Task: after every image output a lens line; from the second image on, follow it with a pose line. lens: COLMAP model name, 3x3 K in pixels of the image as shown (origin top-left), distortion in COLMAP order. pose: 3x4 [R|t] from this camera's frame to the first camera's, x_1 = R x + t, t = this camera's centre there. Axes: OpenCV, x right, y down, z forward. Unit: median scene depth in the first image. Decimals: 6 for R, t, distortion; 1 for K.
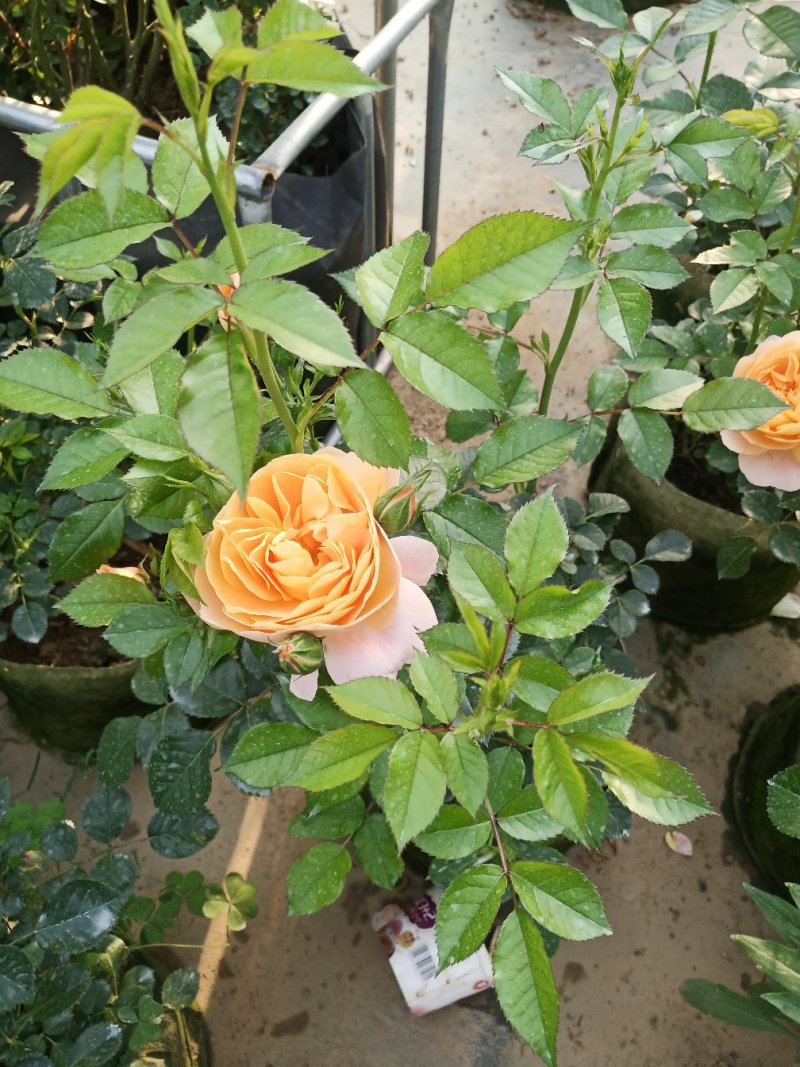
lens RADIAL K [[842.6, 0, 400.0], [0, 842.6, 533.9], [0, 0, 1]] dist [-0.002166, -0.000268]
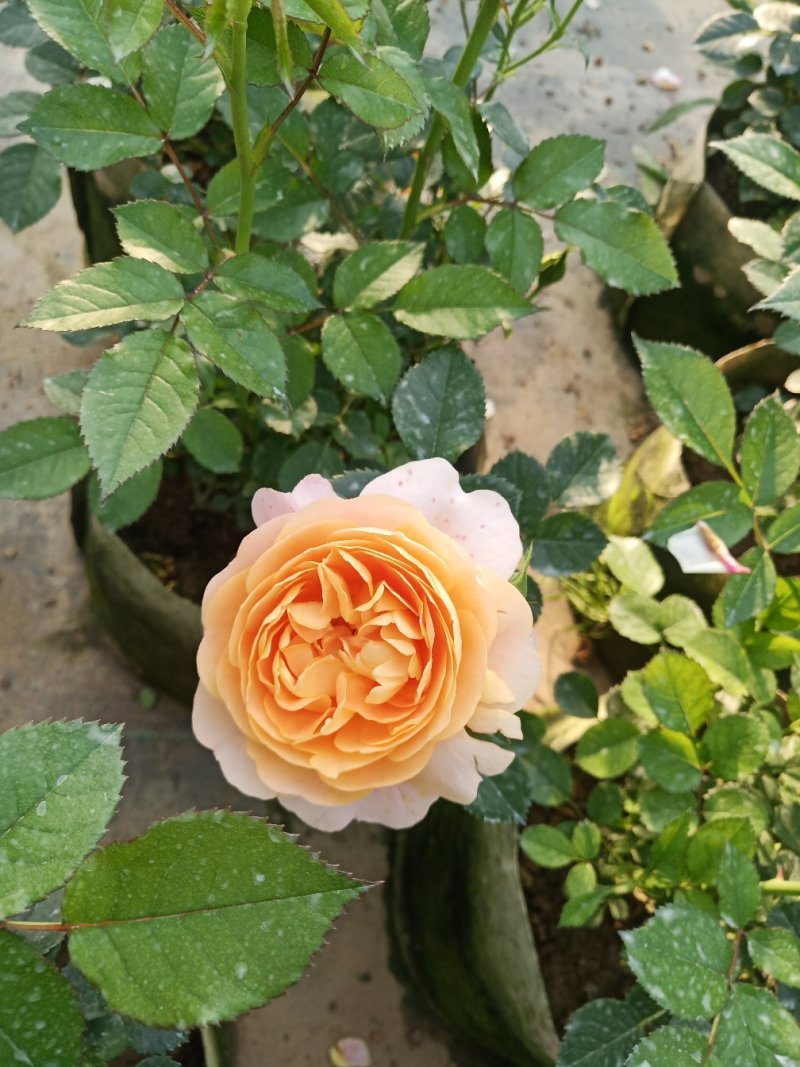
lens RADIAL K [[842.6, 0, 400.4], [0, 842.6, 533.2], [0, 0, 1]] dist [-0.002166, -0.000268]
pose [[0.860124, -0.314869, 0.401304, 0.223260], [0.228820, 0.941314, 0.248133, -0.208523], [-0.455882, -0.121599, 0.881695, 0.414725]]
